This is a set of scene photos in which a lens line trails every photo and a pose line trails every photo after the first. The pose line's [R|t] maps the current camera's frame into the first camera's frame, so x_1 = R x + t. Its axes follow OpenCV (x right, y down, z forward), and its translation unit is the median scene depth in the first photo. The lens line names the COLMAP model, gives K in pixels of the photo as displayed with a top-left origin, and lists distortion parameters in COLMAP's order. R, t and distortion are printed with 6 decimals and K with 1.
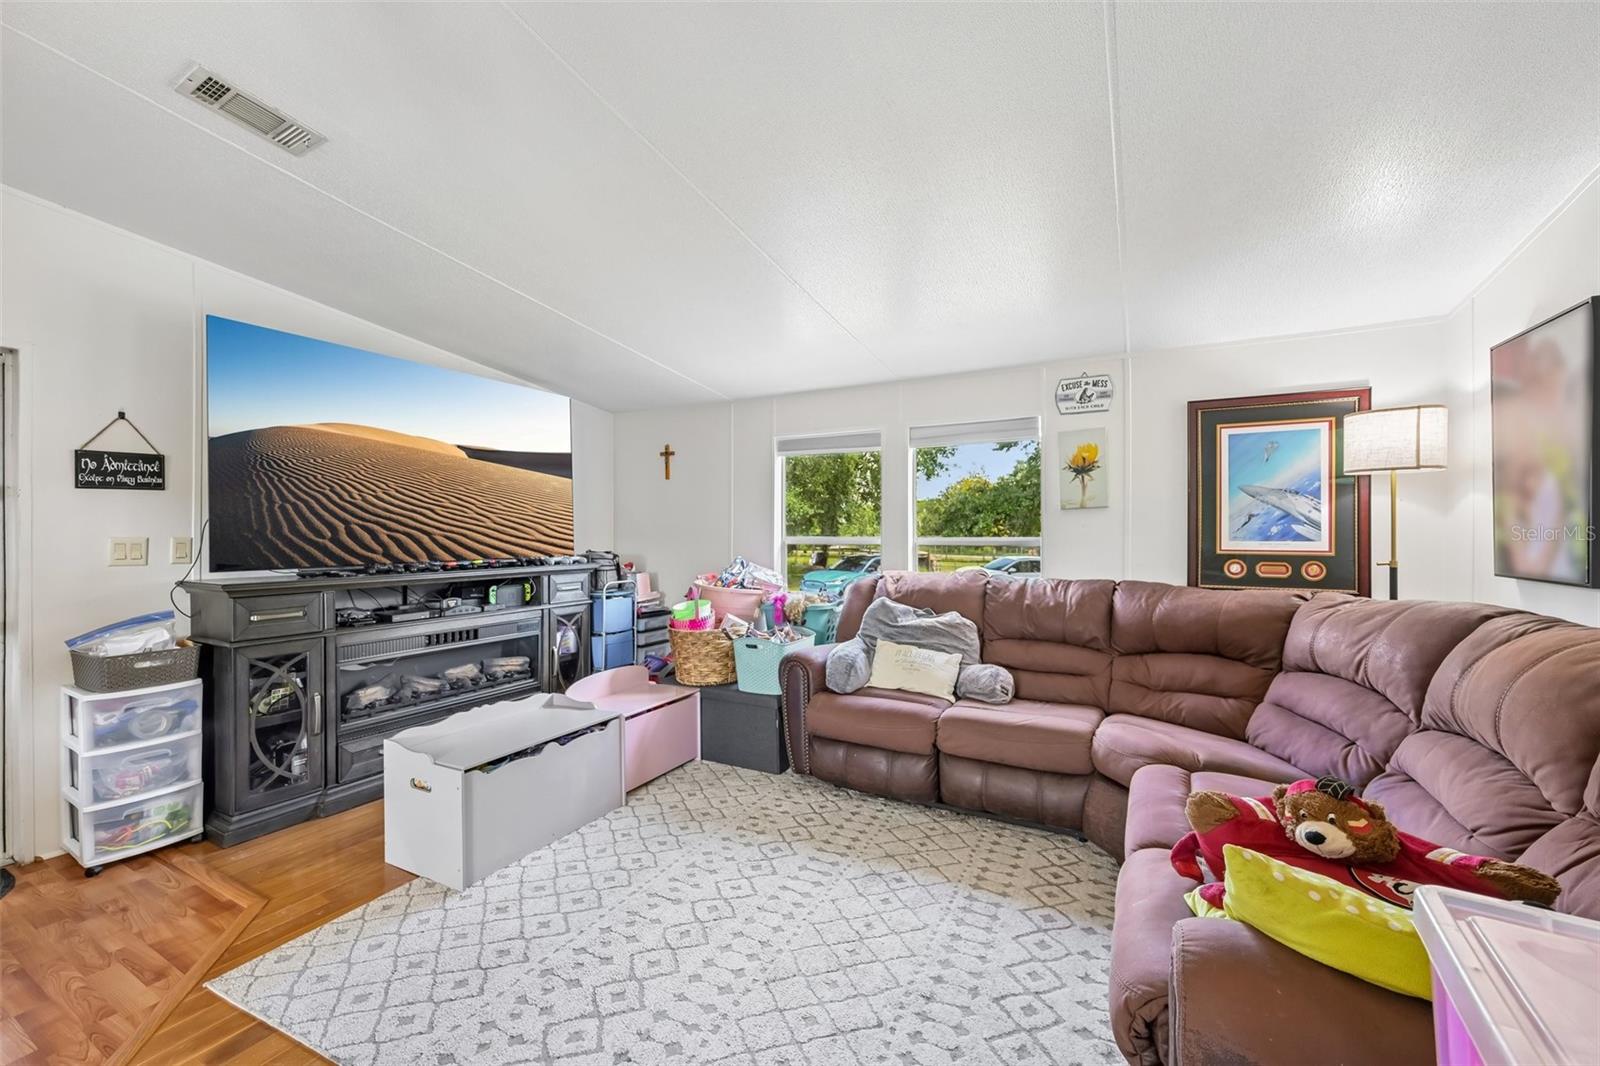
lens RADIAL K [[631.1, 0, 800.0], [0, 631.1, 533.0], [0, 0, 1]] dist [0.000673, 0.000324]
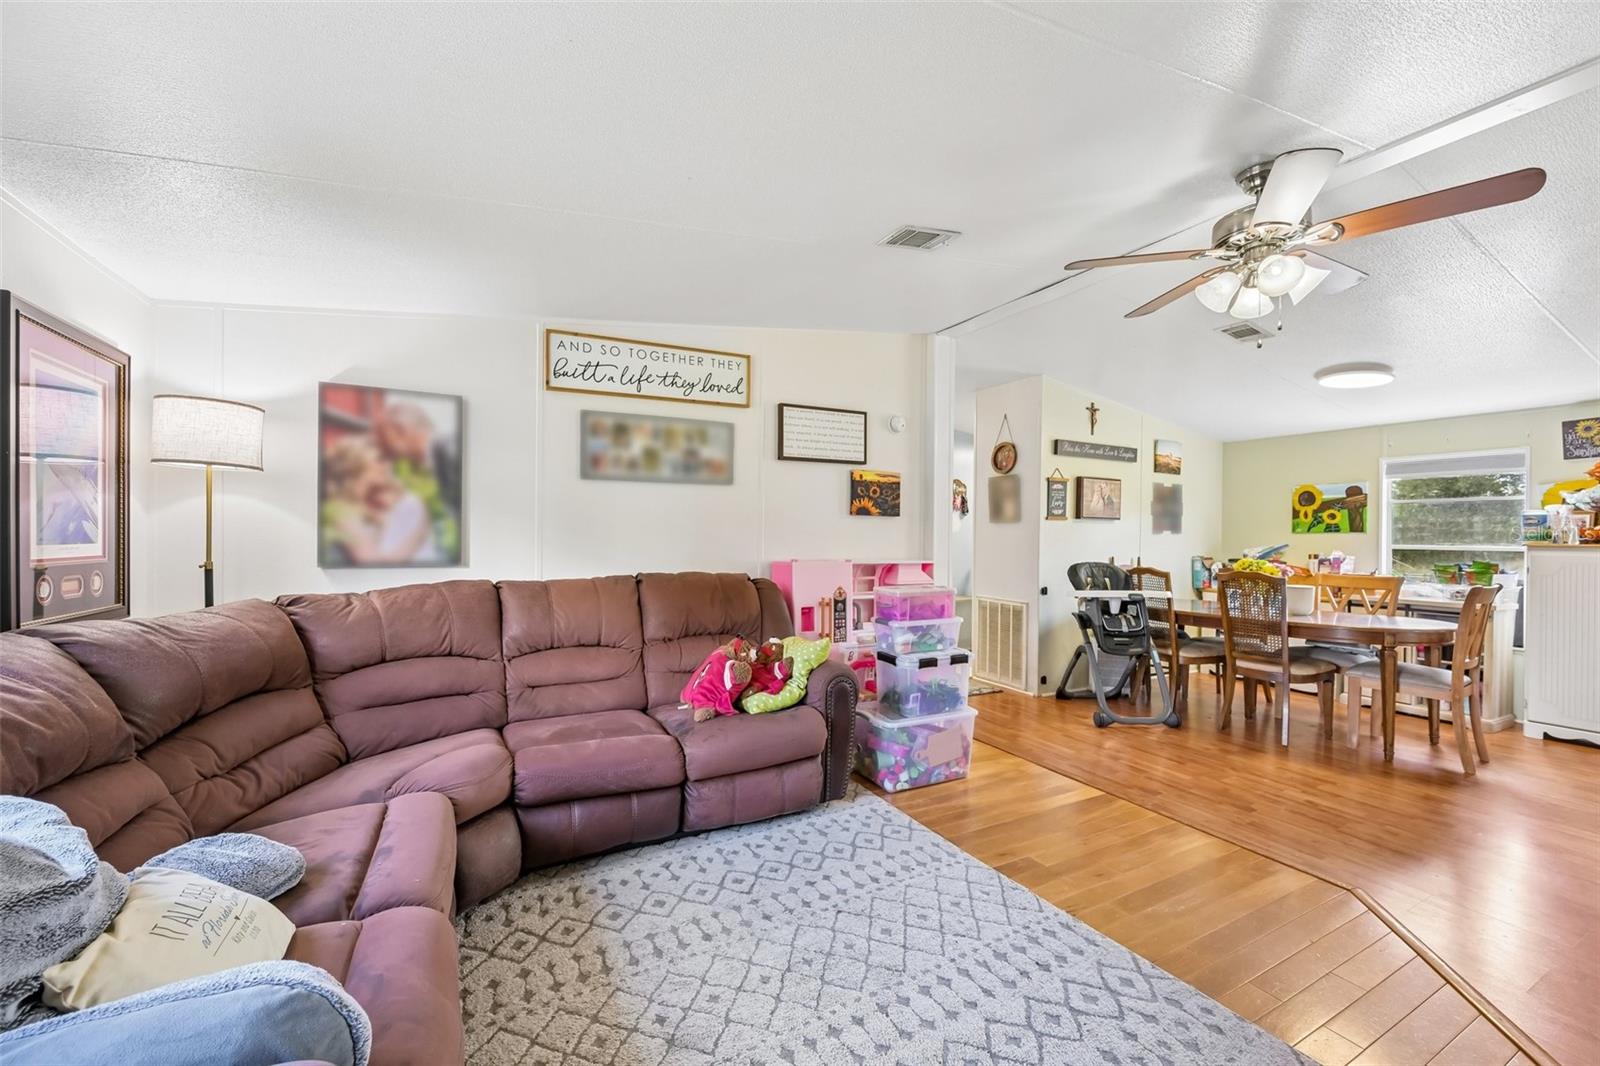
lens RADIAL K [[631.1, 0, 800.0], [0, 631.1, 533.0], [0, 0, 1]] dist [0.000673, 0.000324]
pose [[-0.836459, -0.005324, 0.548004, -0.282602], [-0.006255, 0.999980, 0.000169, -0.004778], [-0.547994, -0.003286, -0.836476, 1.167463]]
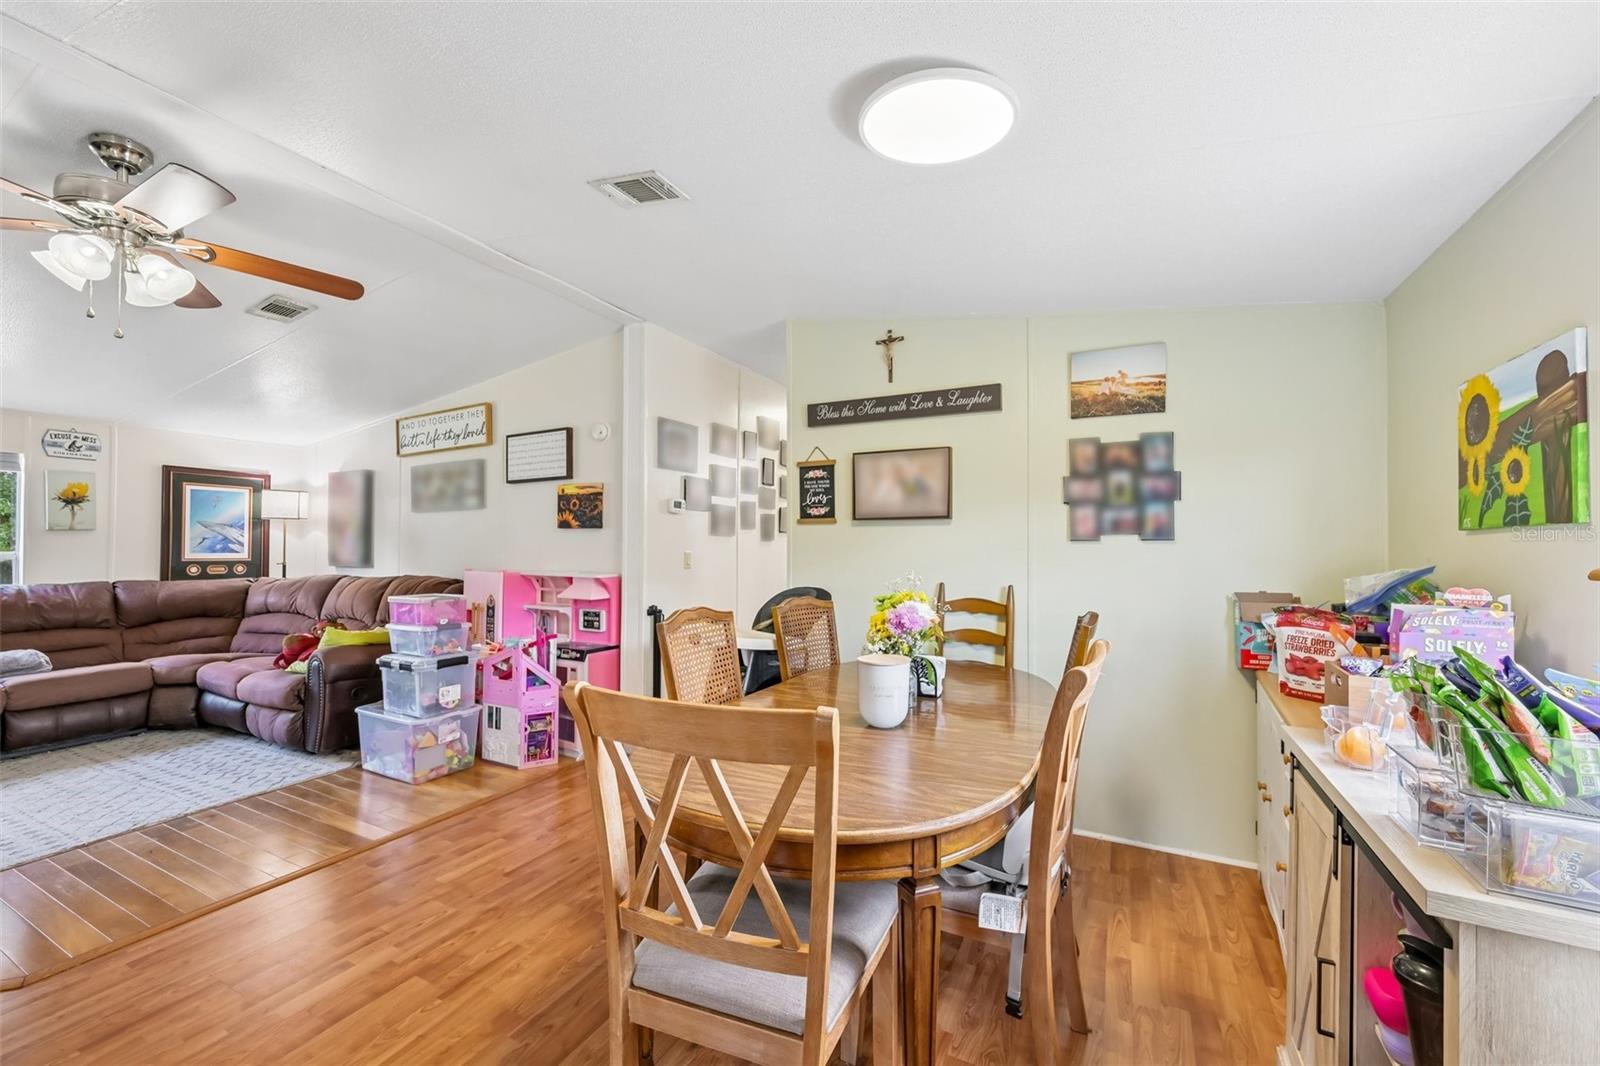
lens RADIAL K [[631.1, 0, 800.0], [0, 631.1, 533.0], [0, 0, 1]] dist [0.000673, 0.000324]
pose [[-0.024313, 0.026554, 0.999352, -1.081943], [0.000098, 0.999647, -0.026560, 0.003806], [-0.999704, -0.000548, -0.024307, -0.597391]]
